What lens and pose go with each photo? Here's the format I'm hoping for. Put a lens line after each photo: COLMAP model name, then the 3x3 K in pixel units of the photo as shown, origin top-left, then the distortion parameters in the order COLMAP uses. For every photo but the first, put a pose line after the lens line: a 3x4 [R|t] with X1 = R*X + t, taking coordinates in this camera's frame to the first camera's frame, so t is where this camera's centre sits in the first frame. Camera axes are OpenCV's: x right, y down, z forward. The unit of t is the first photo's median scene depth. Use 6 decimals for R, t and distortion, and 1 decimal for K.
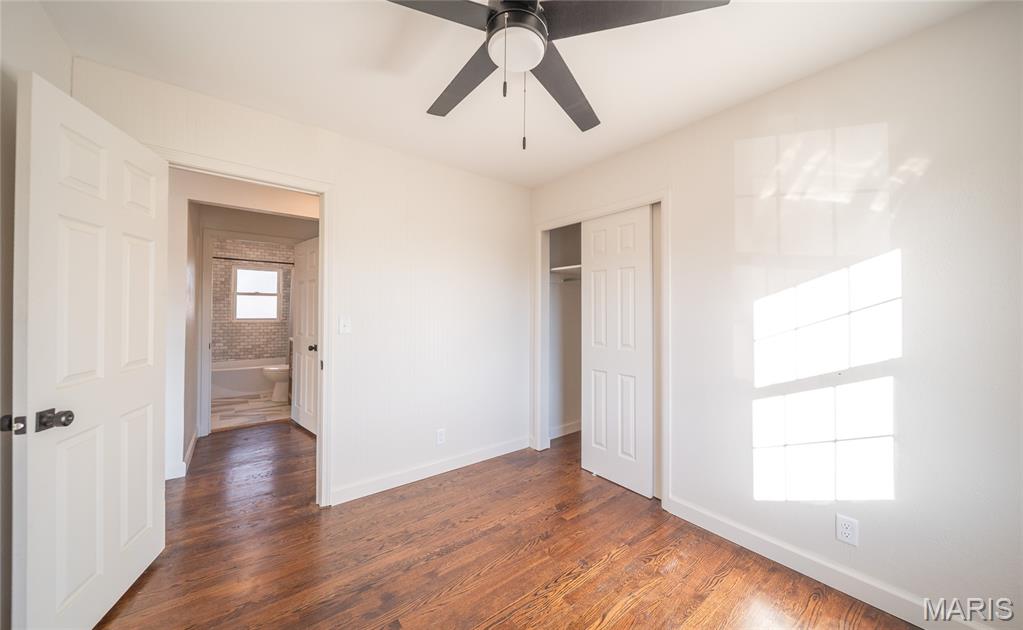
lens RADIAL K [[366.4, 0, 511.5], [0, 366.4, 315.0], [0, 0, 1]] dist [-0.000276, 0.000008]
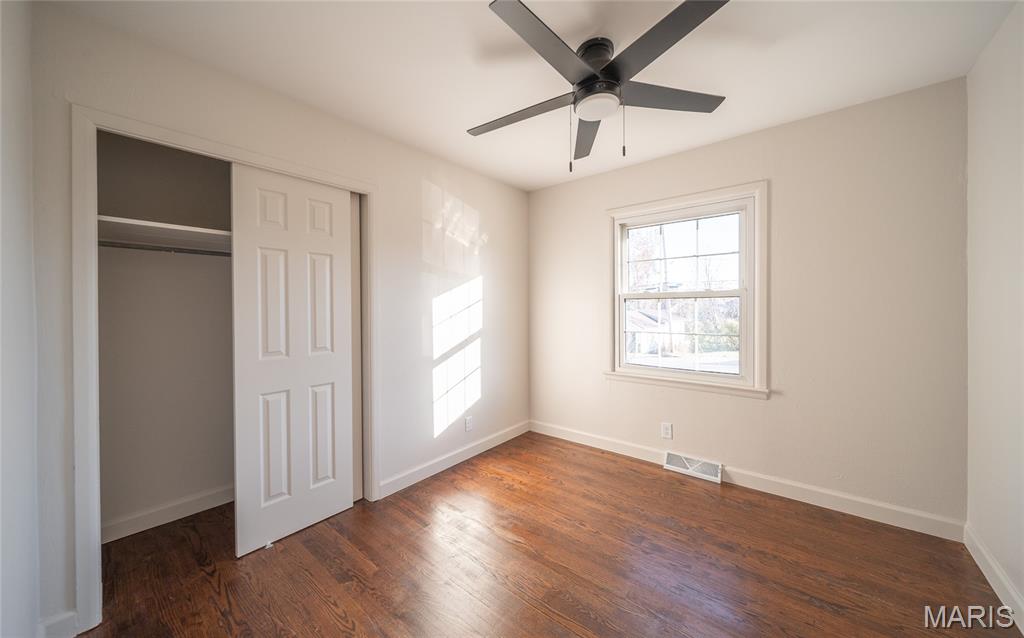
lens RADIAL K [[358.1, 0, 512.0], [0, 358.1, 319.0], [0, 0, 1]] dist [0.000245, 0.000037]
pose [[-0.229232, -0.037628, 0.972644, -0.865727], [0.016922, 0.998947, 0.042634, -0.017151], [-0.973225, 0.026232, -0.228354, 1.170959]]
